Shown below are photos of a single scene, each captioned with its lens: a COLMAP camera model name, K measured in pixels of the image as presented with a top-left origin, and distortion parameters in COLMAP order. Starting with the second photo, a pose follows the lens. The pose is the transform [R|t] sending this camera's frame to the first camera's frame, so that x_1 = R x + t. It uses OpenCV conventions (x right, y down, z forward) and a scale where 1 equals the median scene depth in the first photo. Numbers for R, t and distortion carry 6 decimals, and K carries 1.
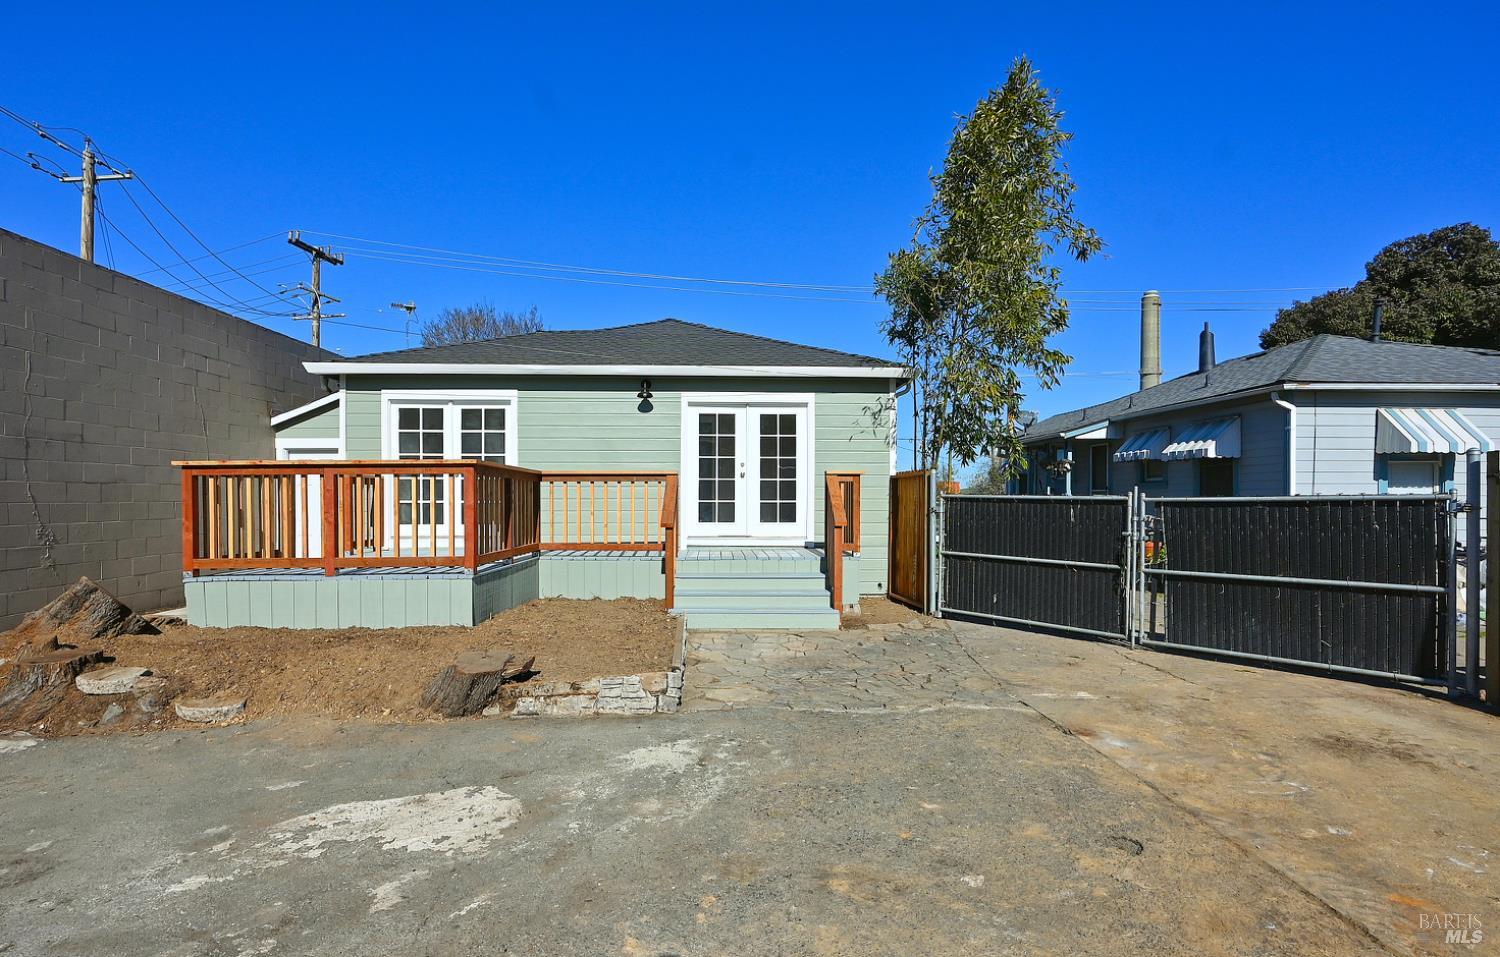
lens RADIAL K [[740.4, 0, 756.1], [0, 740.4, 490.2], [0, 0, 1]] dist [-0.005074, 0.001834]
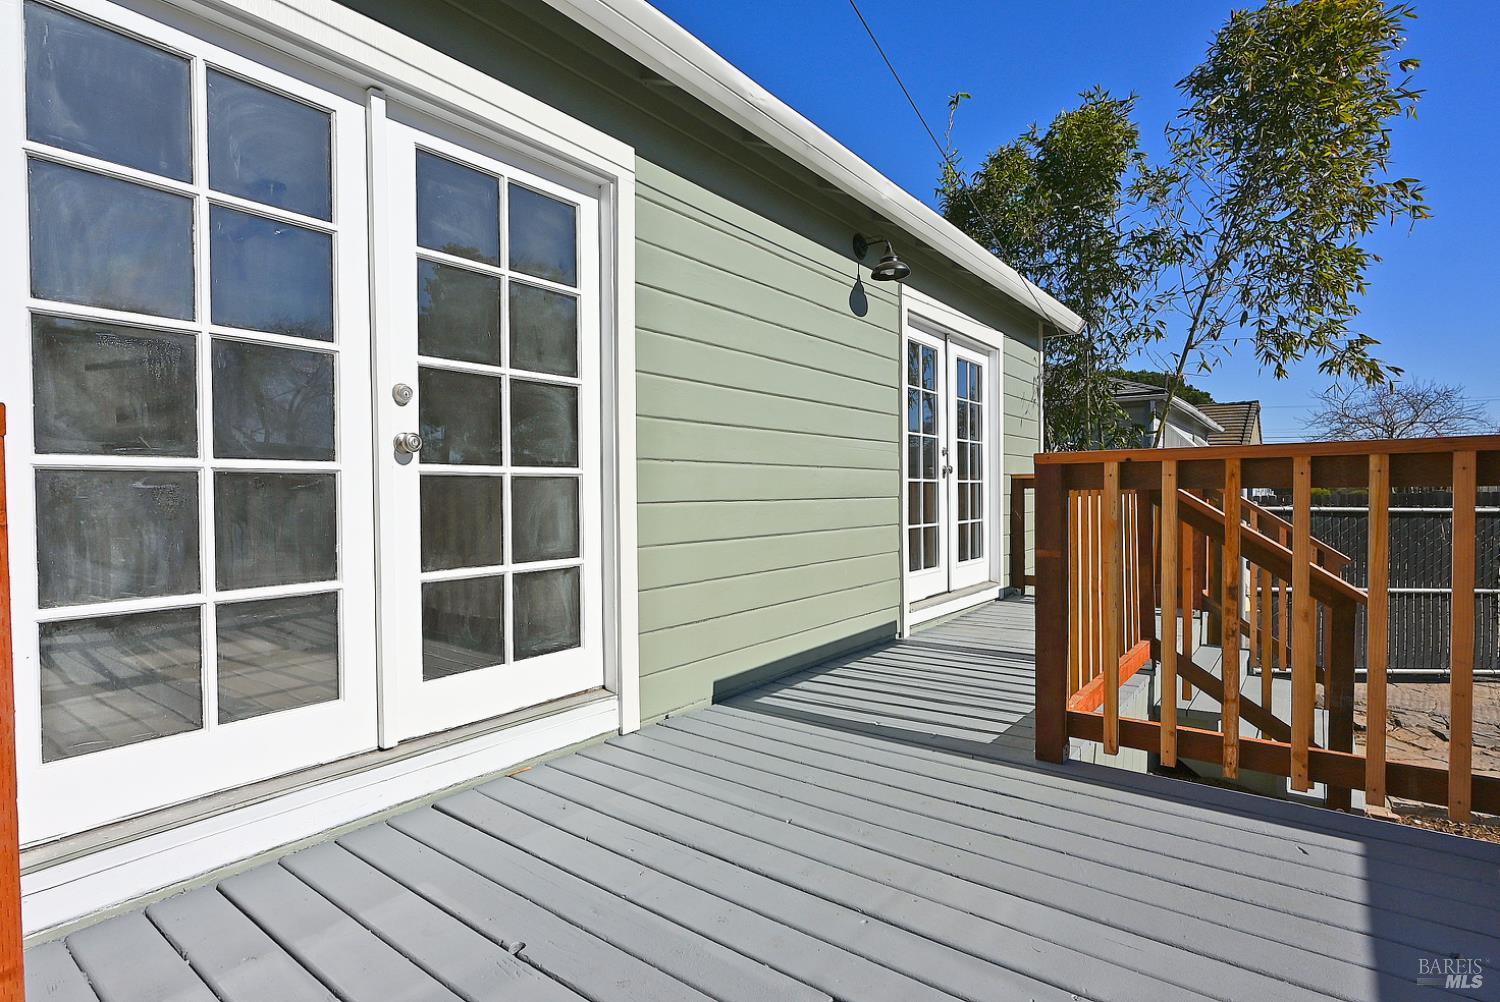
lens RADIAL K [[739.6, 0, 752.4], [0, 739.6, 507.4], [0, 0, 1]] dist [-0.008014, 0.004805]
pose [[0.639806, -0.023532, 0.768176, -0.503459], [-0.000806, 0.999510, 0.031290, -0.011861], [-0.768536, -0.020639, 0.639474, 0.787480]]
